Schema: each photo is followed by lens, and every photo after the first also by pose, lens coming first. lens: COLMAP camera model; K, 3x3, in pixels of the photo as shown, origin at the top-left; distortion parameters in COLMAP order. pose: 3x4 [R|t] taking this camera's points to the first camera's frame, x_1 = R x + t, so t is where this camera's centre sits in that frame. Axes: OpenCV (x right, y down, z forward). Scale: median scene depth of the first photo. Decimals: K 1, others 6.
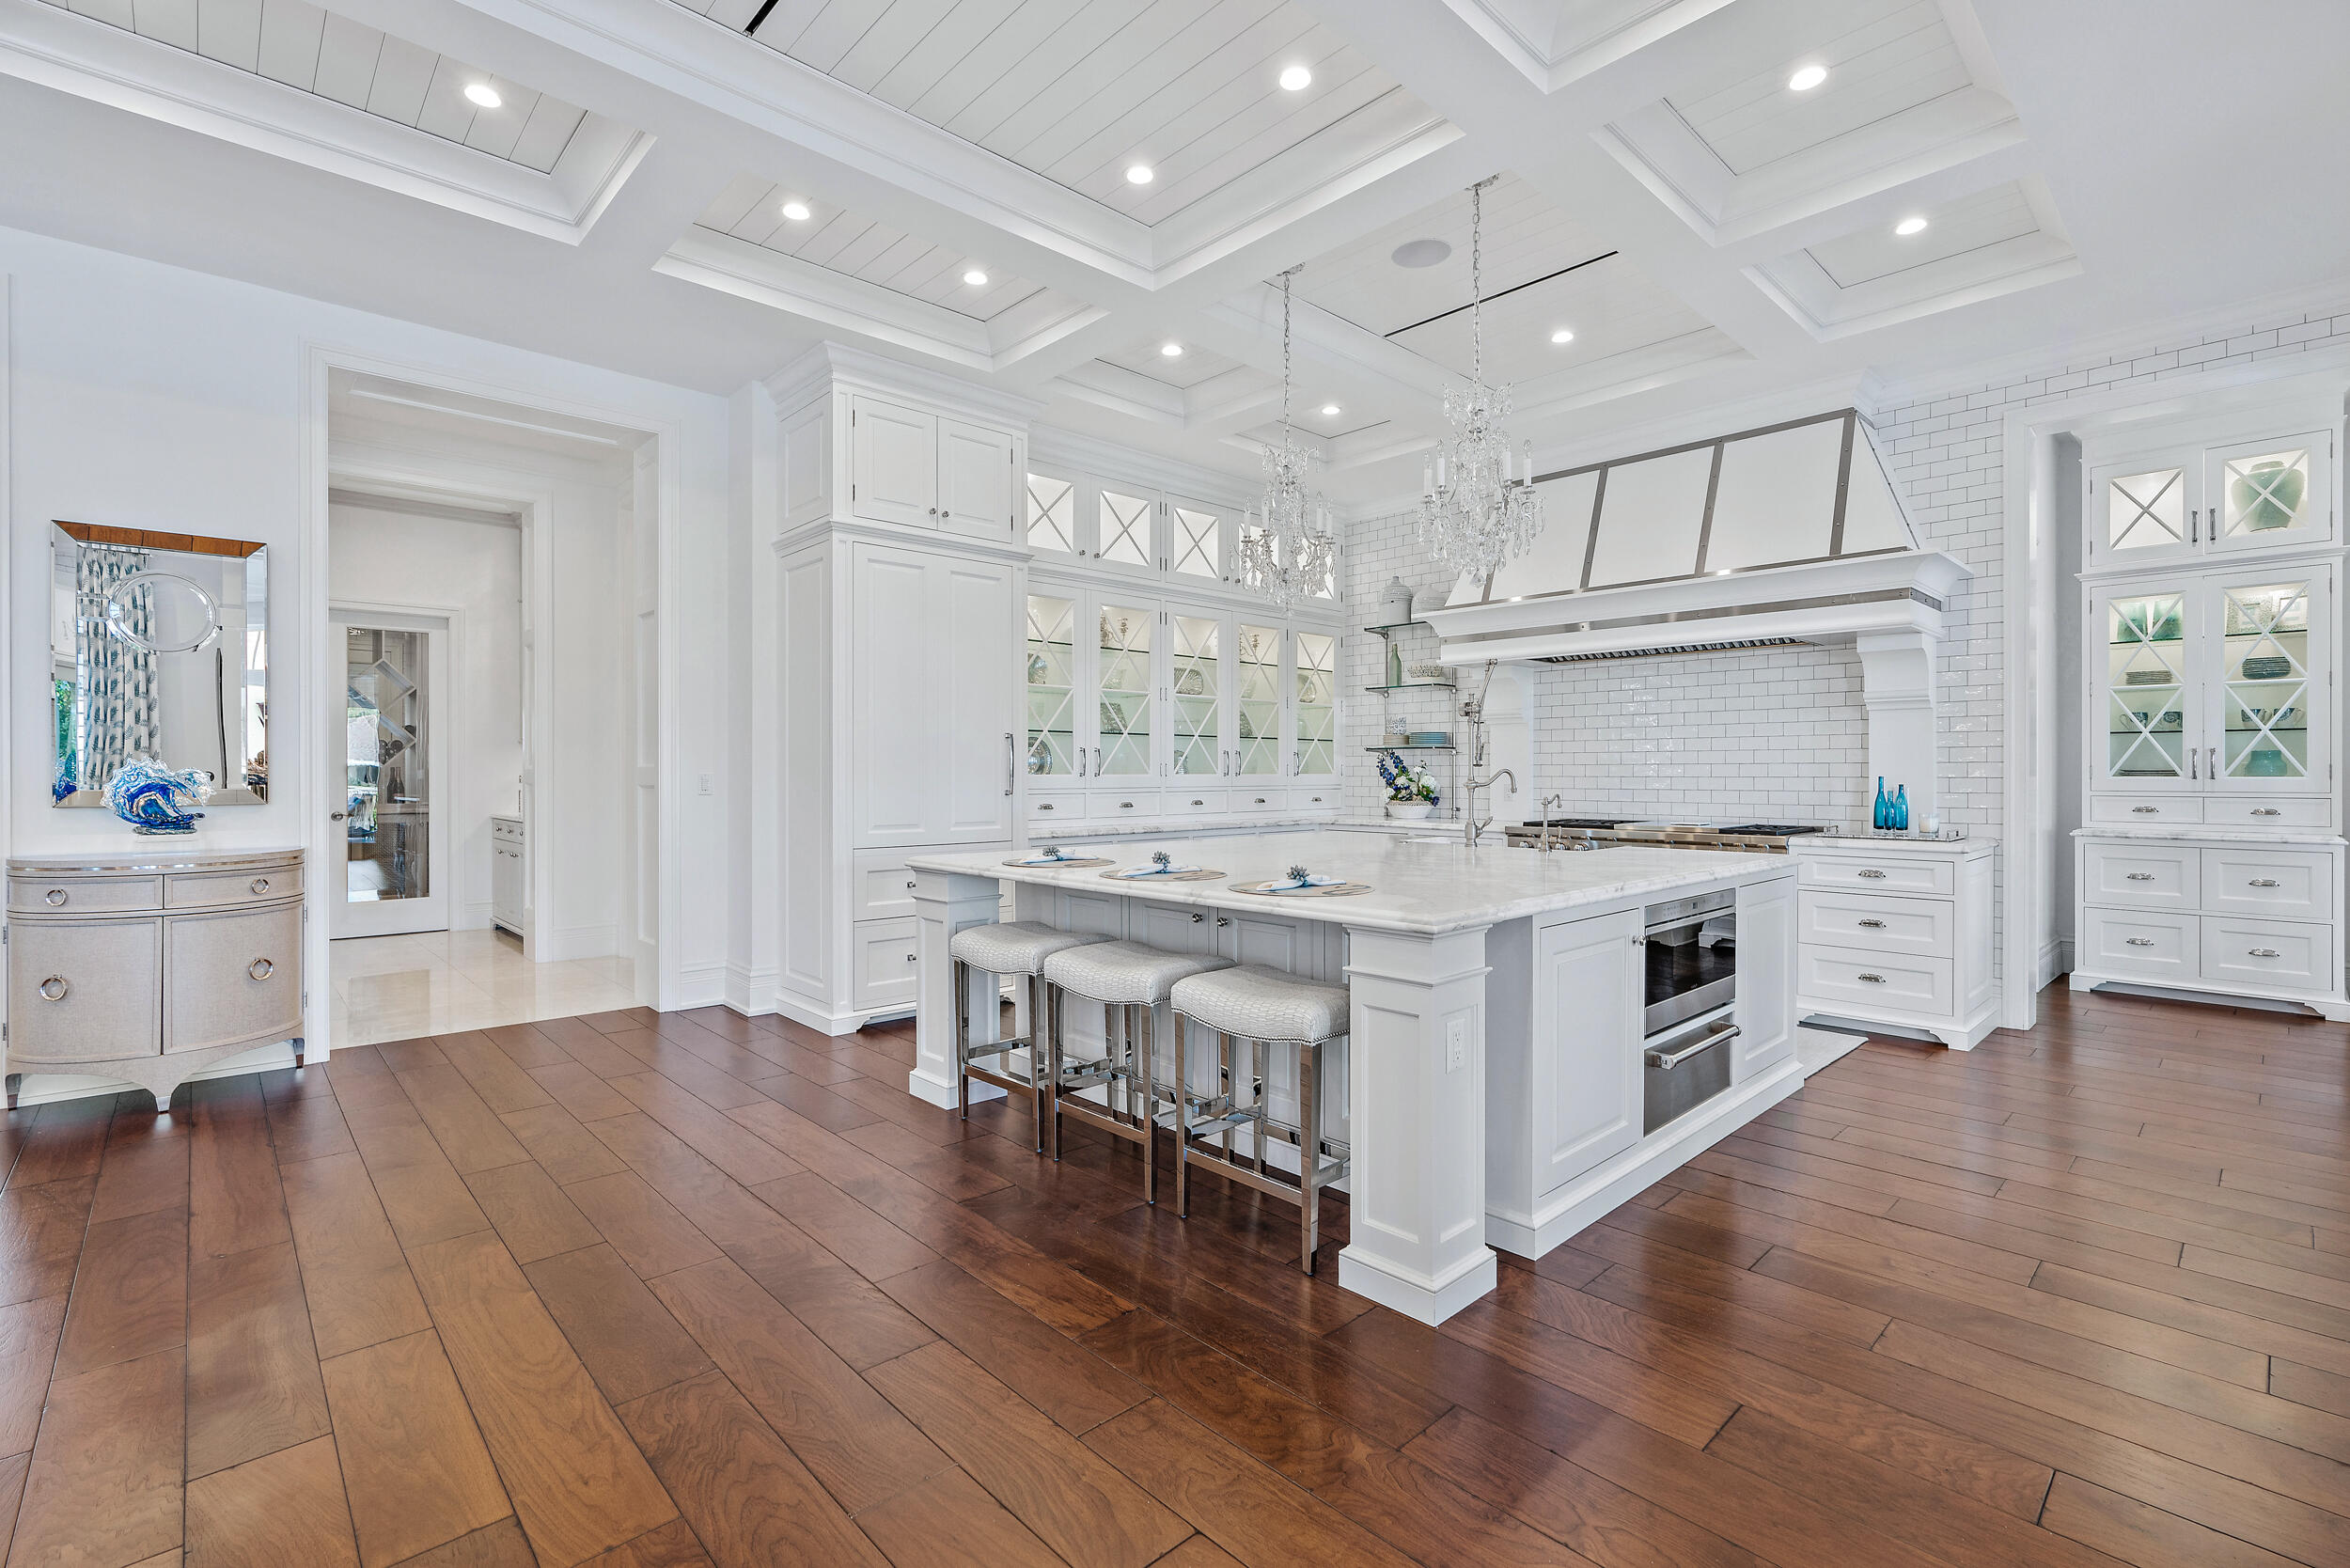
lens RADIAL K [[1050.7, 0, 1149.8], [0, 1050.7, 773.8], [0, 0, 1]] dist [-0.017140, 0.006687]
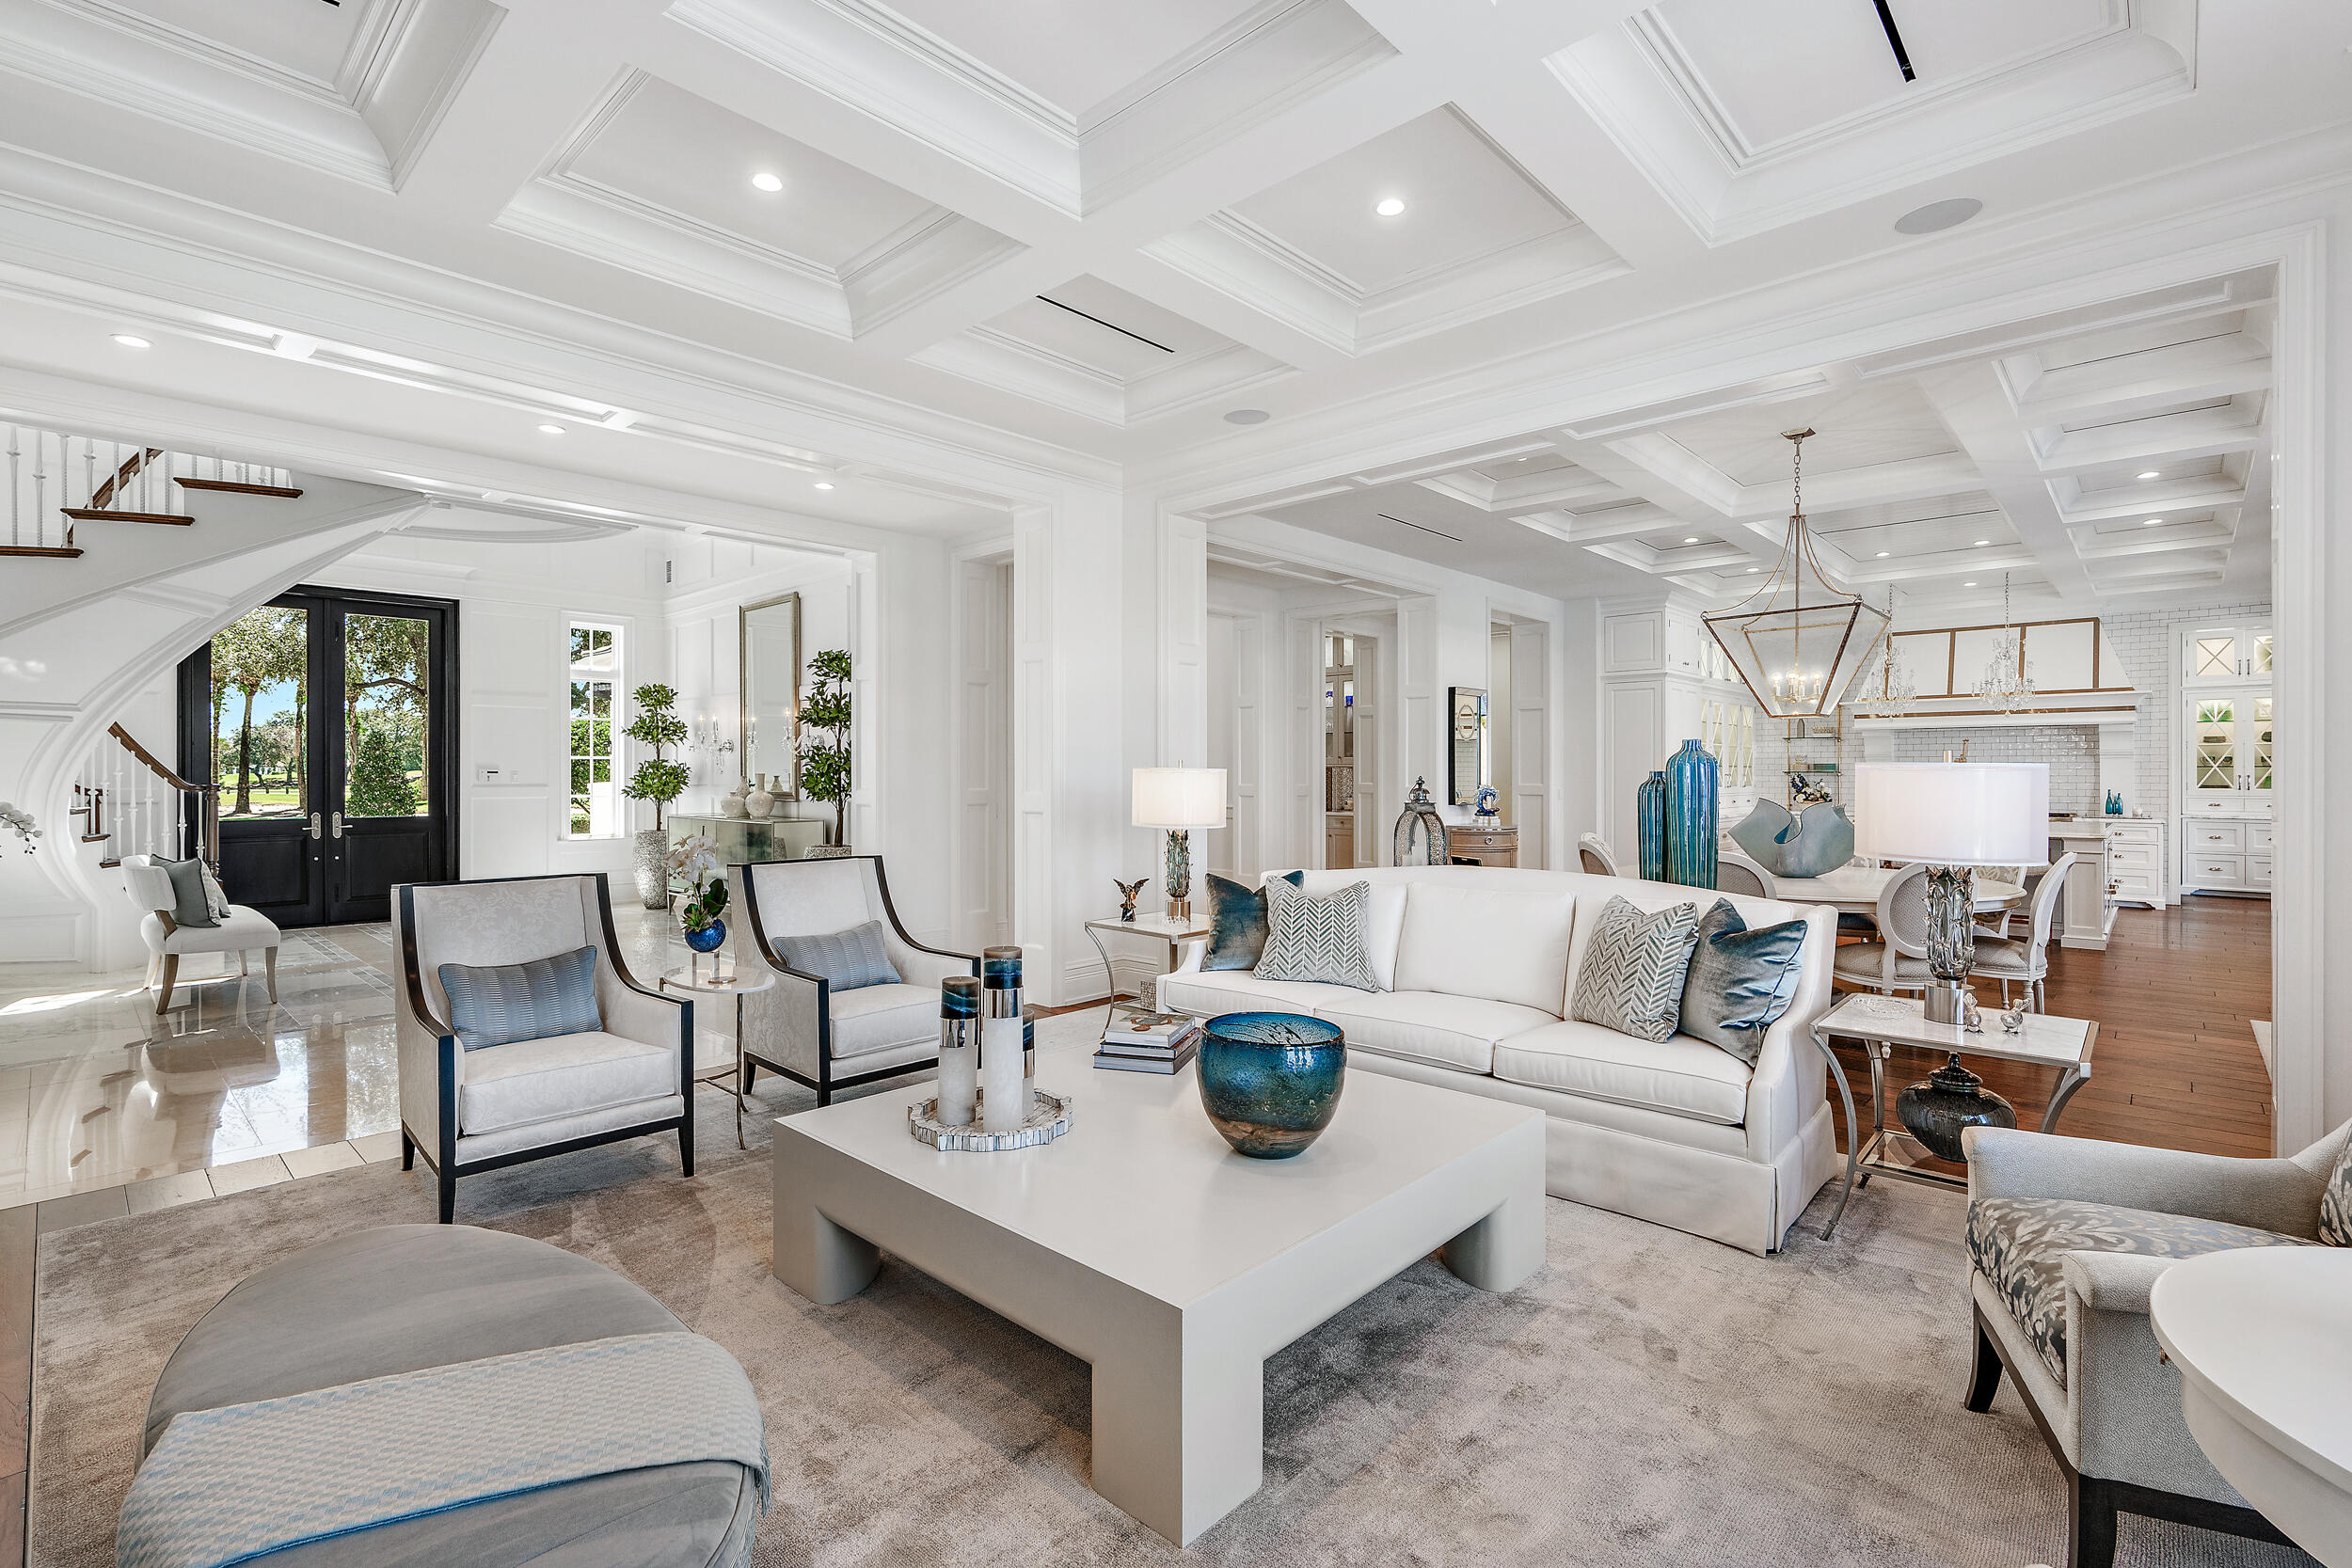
lens RADIAL K [[1051.5, 0, 1150.8], [0, 1051.5, 773.8], [0, 0, 1]] dist [-0.017140, 0.006687]
pose [[0.998057, -0.001407, 0.062290, -1.256729], [0.001500, 0.999998, -0.001448, -0.026165], [-0.062288, 0.001539, 0.998057, -0.909085]]
